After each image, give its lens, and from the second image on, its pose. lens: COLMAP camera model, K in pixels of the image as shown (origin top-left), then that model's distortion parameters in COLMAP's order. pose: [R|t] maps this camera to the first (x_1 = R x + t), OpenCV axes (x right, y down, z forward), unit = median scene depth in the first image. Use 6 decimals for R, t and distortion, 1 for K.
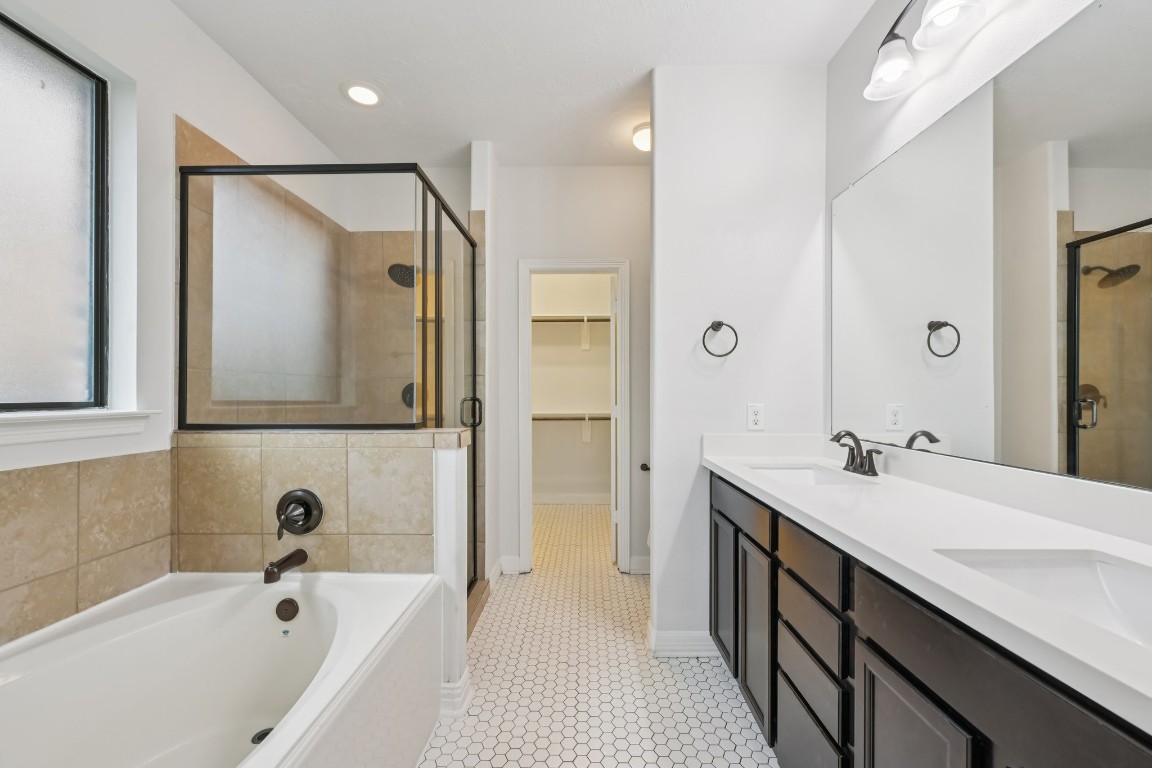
lens RADIAL K [[457.4, 0, 575.9], [0, 457.4, 391.5], [0, 0, 1]] dist [-0.000654, 0.000138]
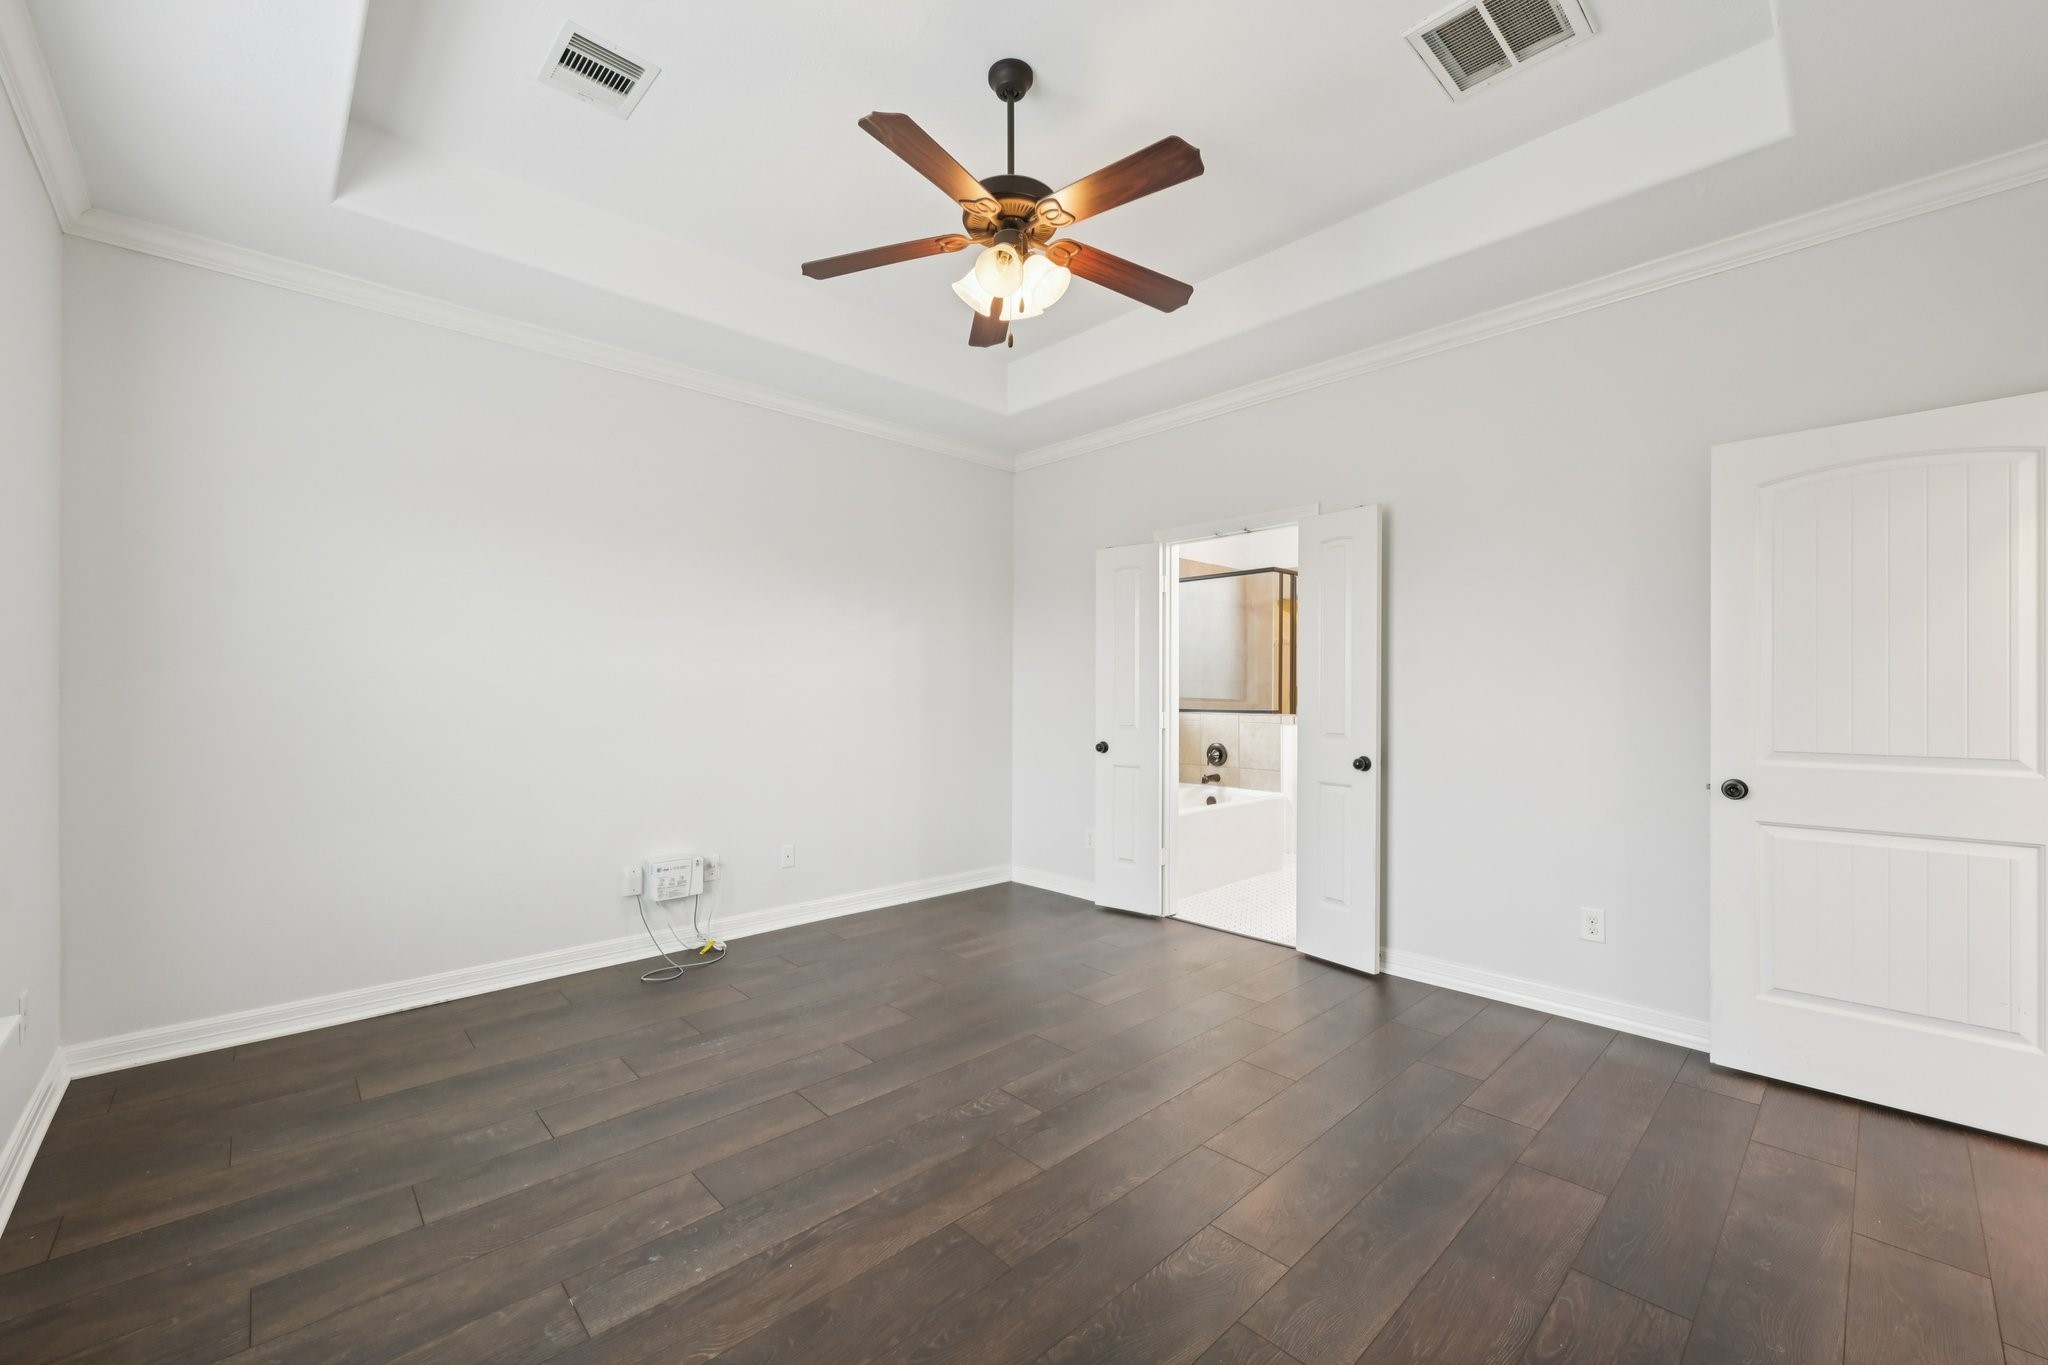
lens RADIAL K [[813.1, 0, 1023.9], [0, 813.1, 695.8], [0, 0, 1]] dist [-0.000654, 0.000138]
pose [[0.703844, 0.005970, -0.710330, 1.147639], [-0.001838, 0.999977, 0.006583, -0.008229], [0.710353, -0.003327, 0.703838, -1.818592]]
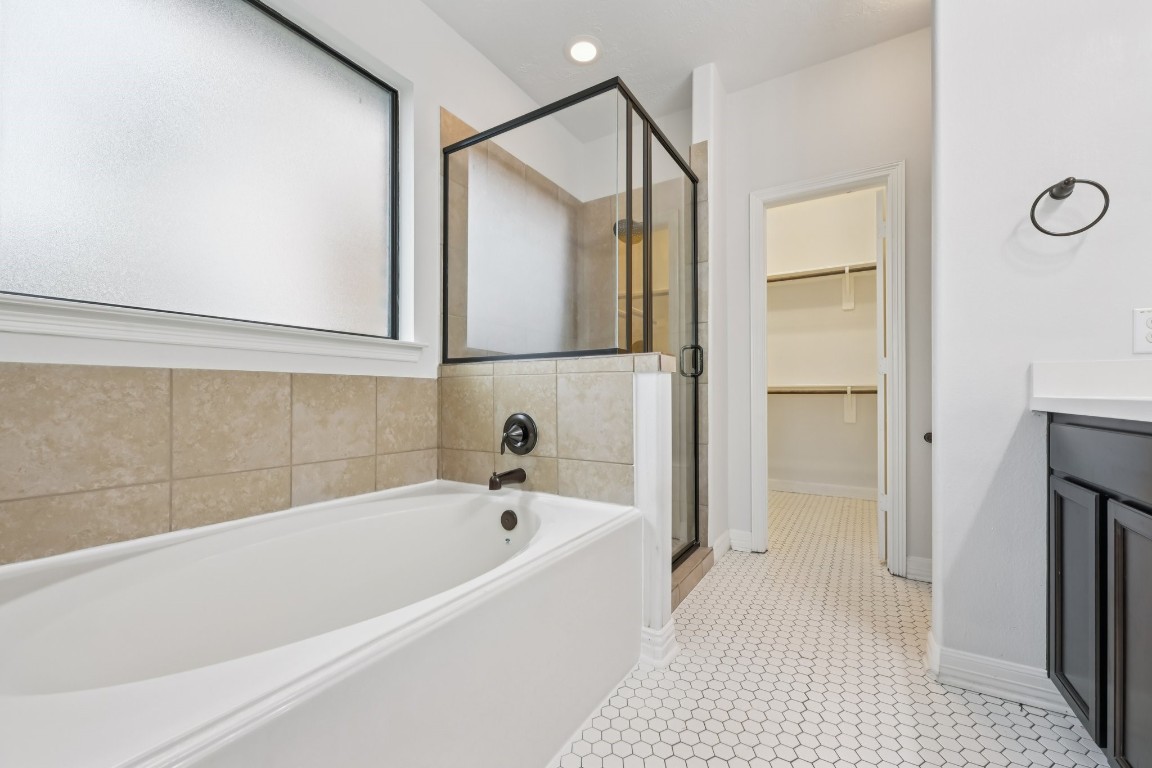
lens RADIAL K [[457.4, 0, 575.9], [0, 457.4, 391.5], [0, 0, 1]] dist [-0.000654, 0.000138]
pose [[0.857857, -0.000847, -0.513887, 0.061316], [0.000284, 0.999999, -0.001174, 0.147595], [0.513888, 0.000861, 0.857857, 0.122561]]
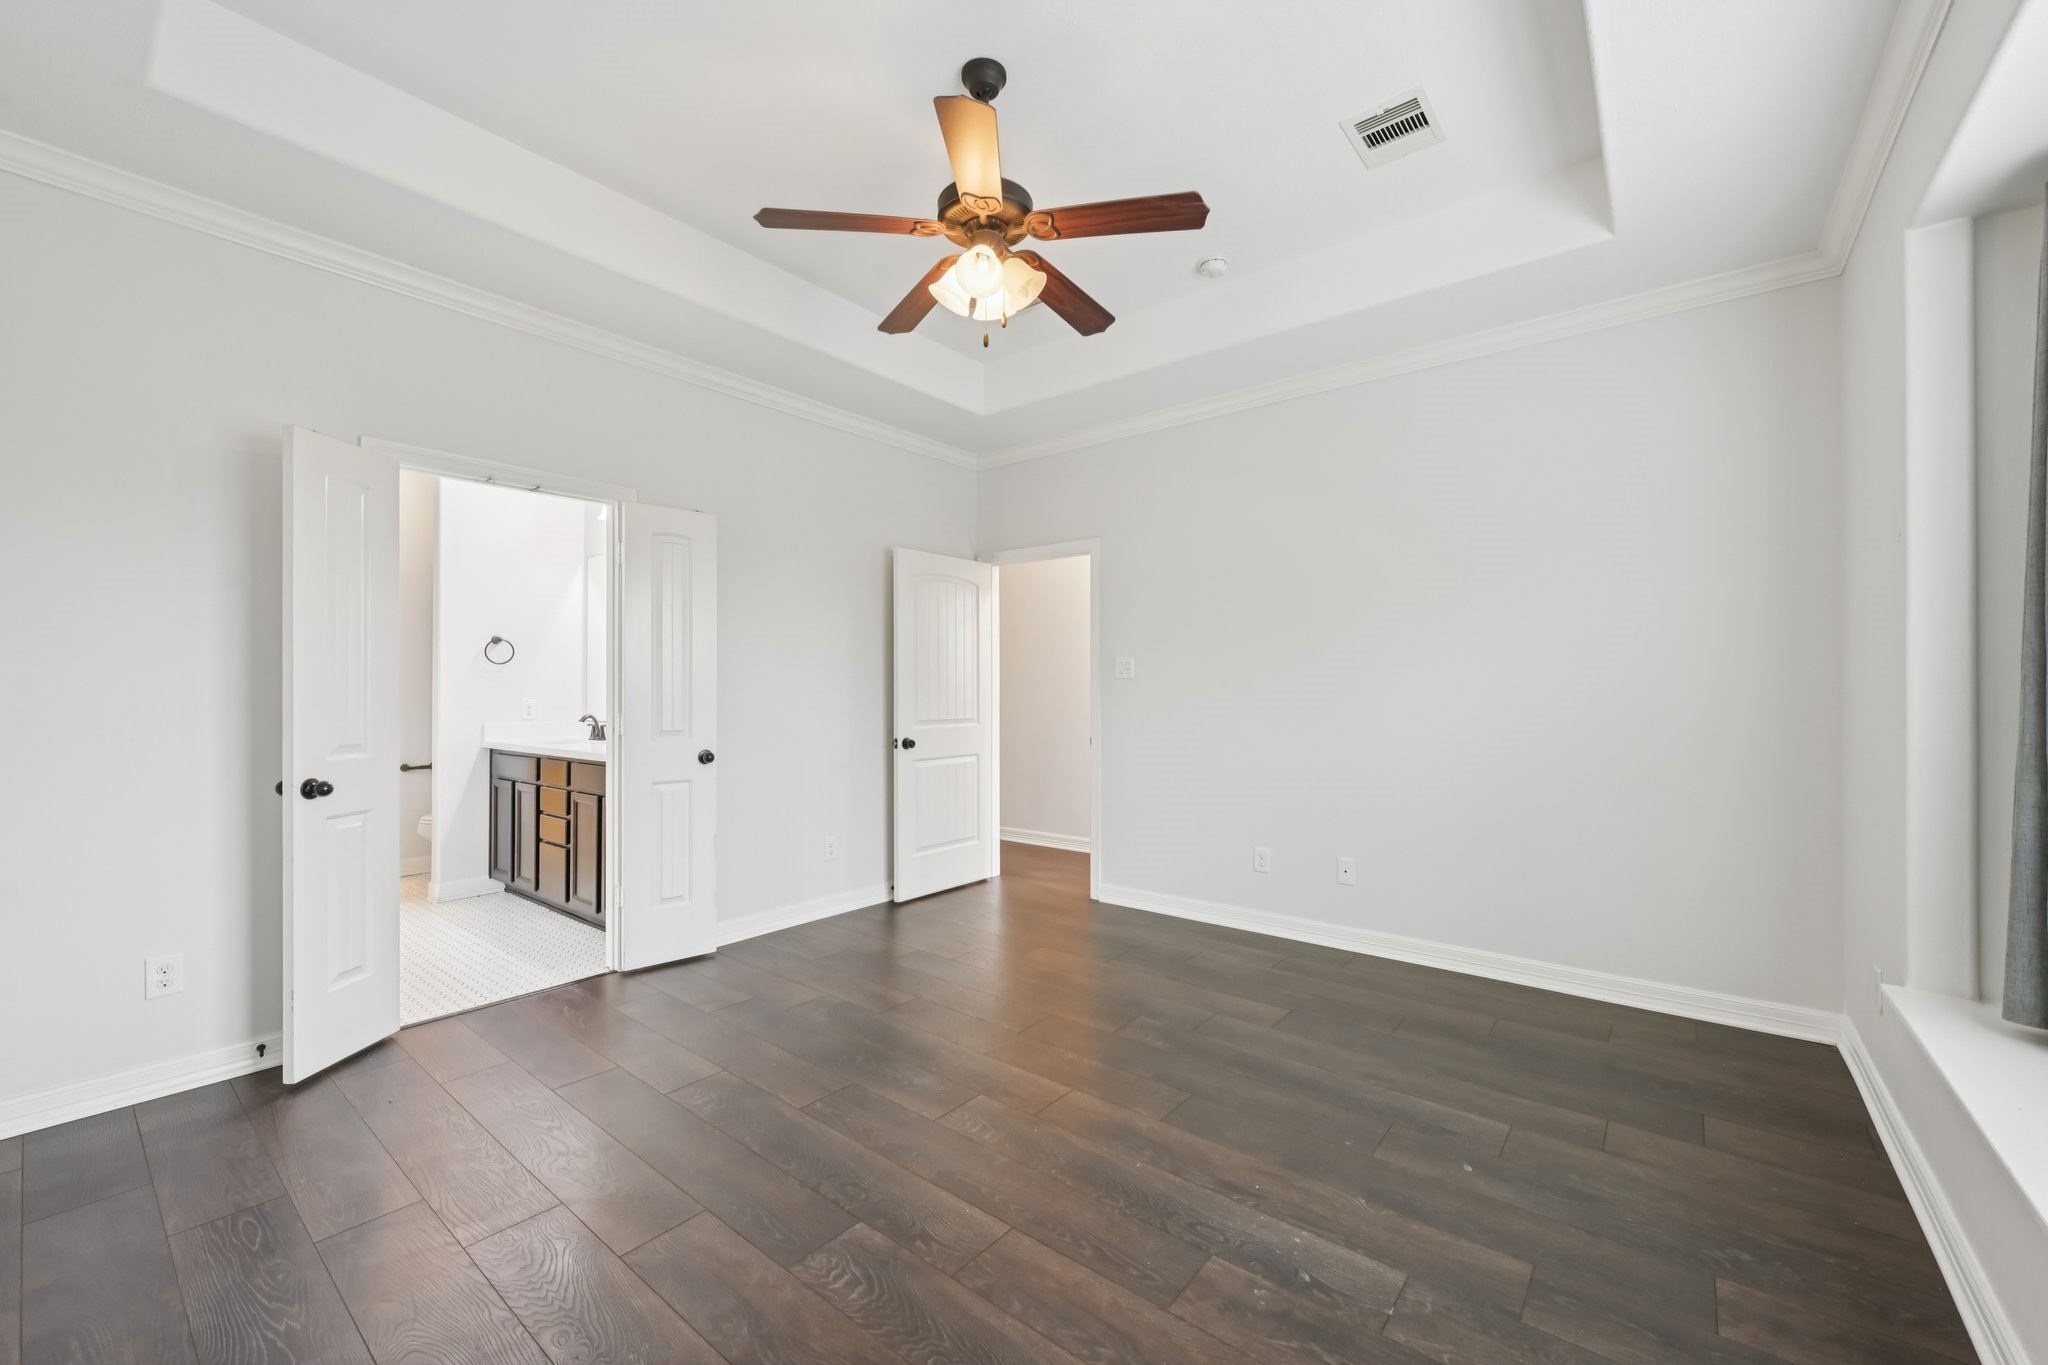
lens RADIAL K [[813.1, 0, 1023.9], [0, 813.1, 695.8], [0, 0, 1]] dist [-0.000654, 0.000138]
pose [[0.610093, -0.002598, 0.792325, -0.670541], [-0.003938, 0.999972, 0.006311, -0.005534], [-0.792320, -0.006970, 0.610066, -1.764839]]
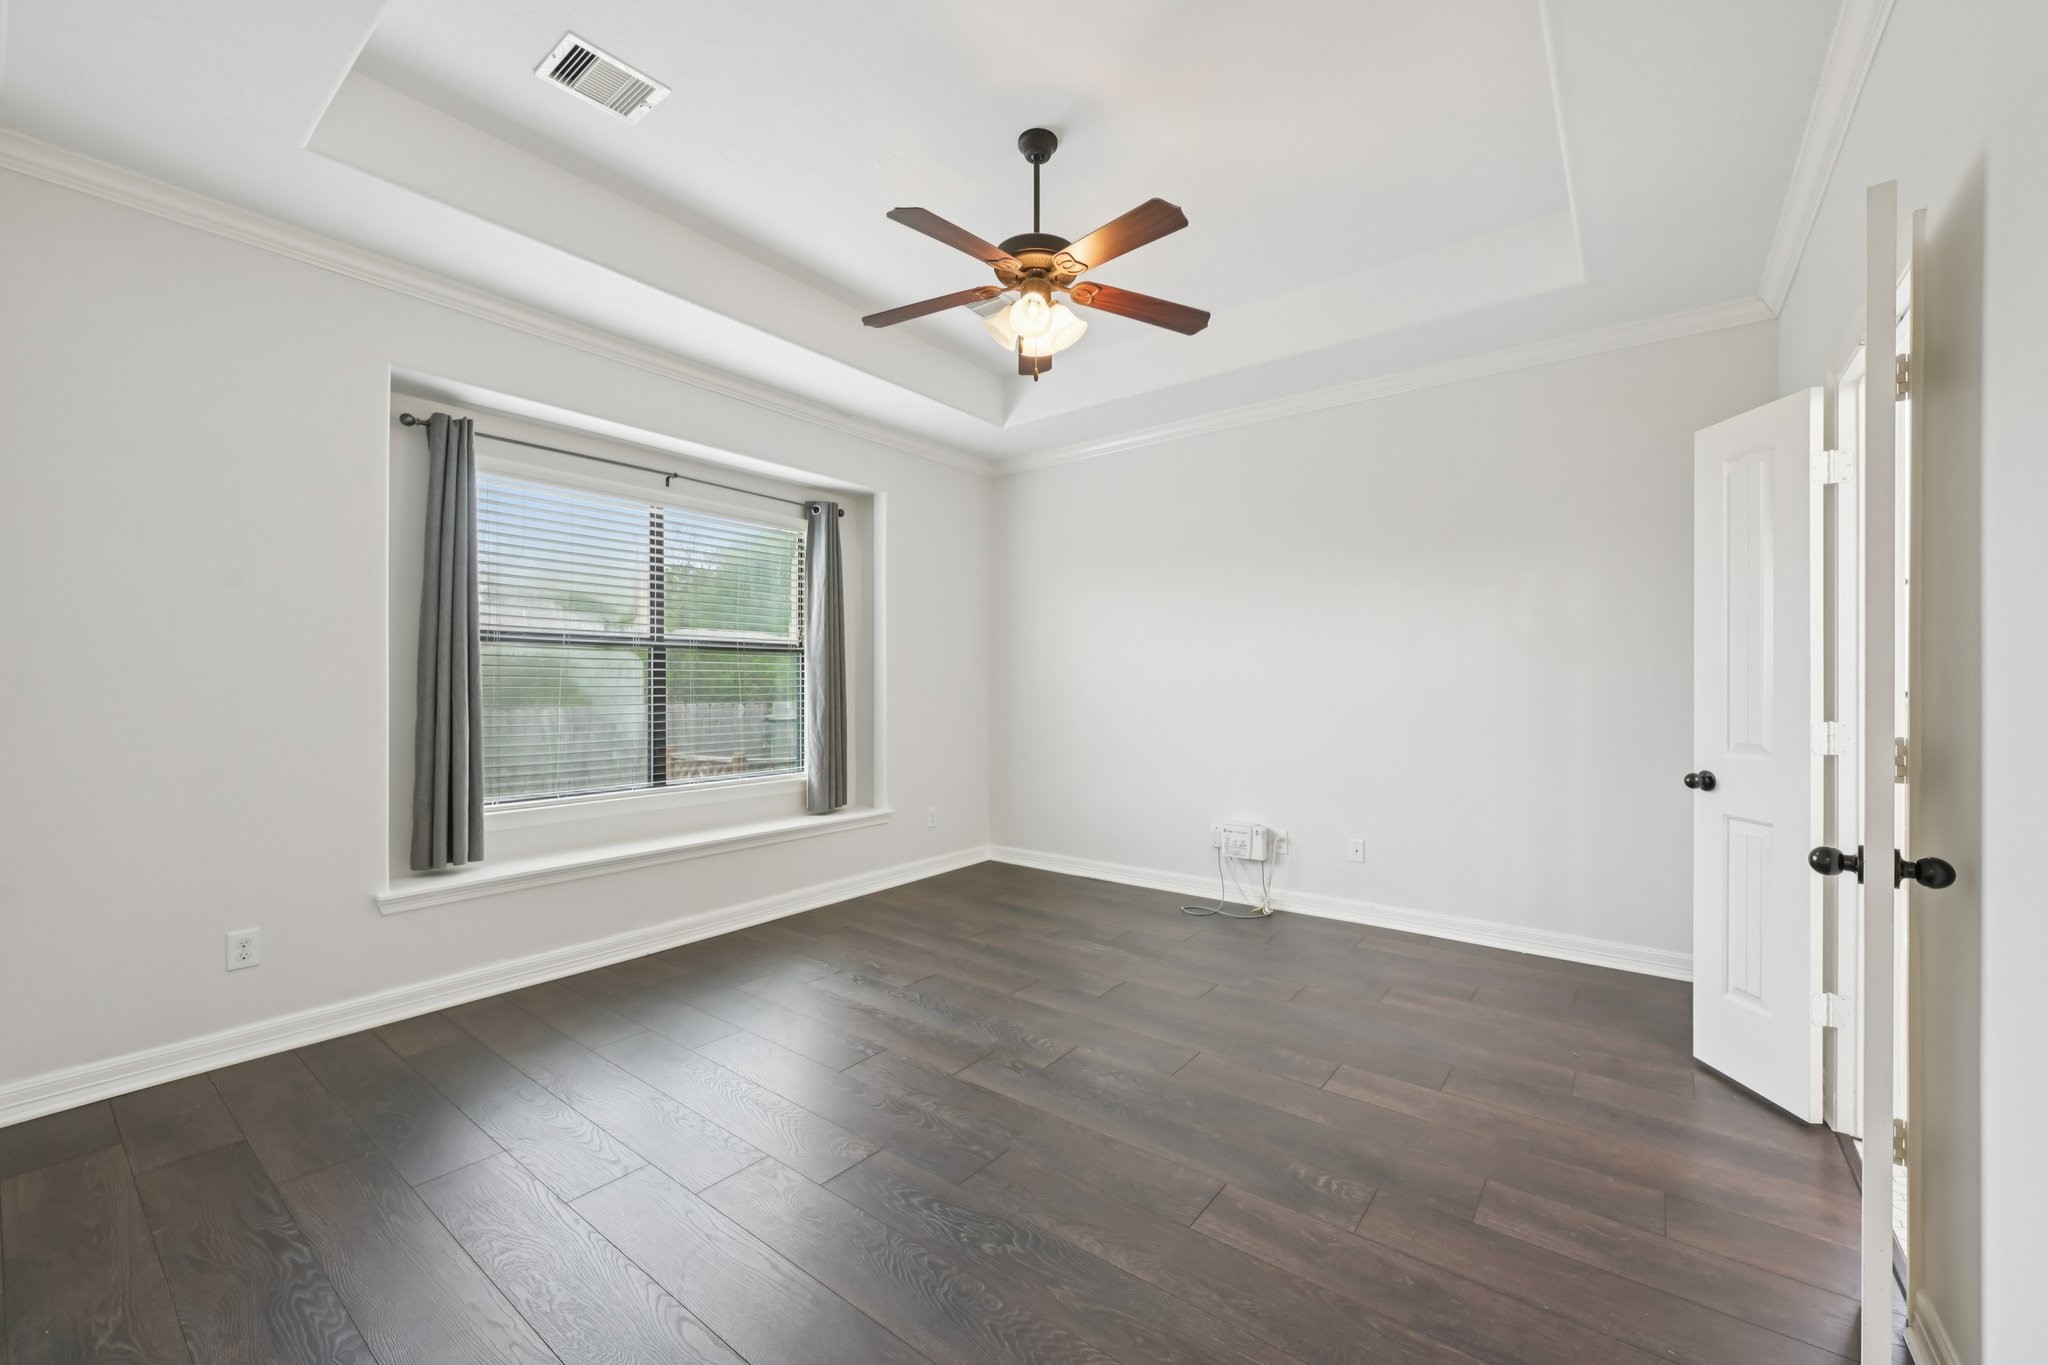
lens RADIAL K [[810.1, 0, 1026.6], [0, 810.1, 688.2], [0, 0, 1]] dist [-0.001081, -0.000144]
pose [[-0.593148, 0.008742, -0.805046, 1.394296], [0.004673, 0.999962, 0.007416, -0.011603], [0.805080, 0.000637, -0.593166, -0.151851]]
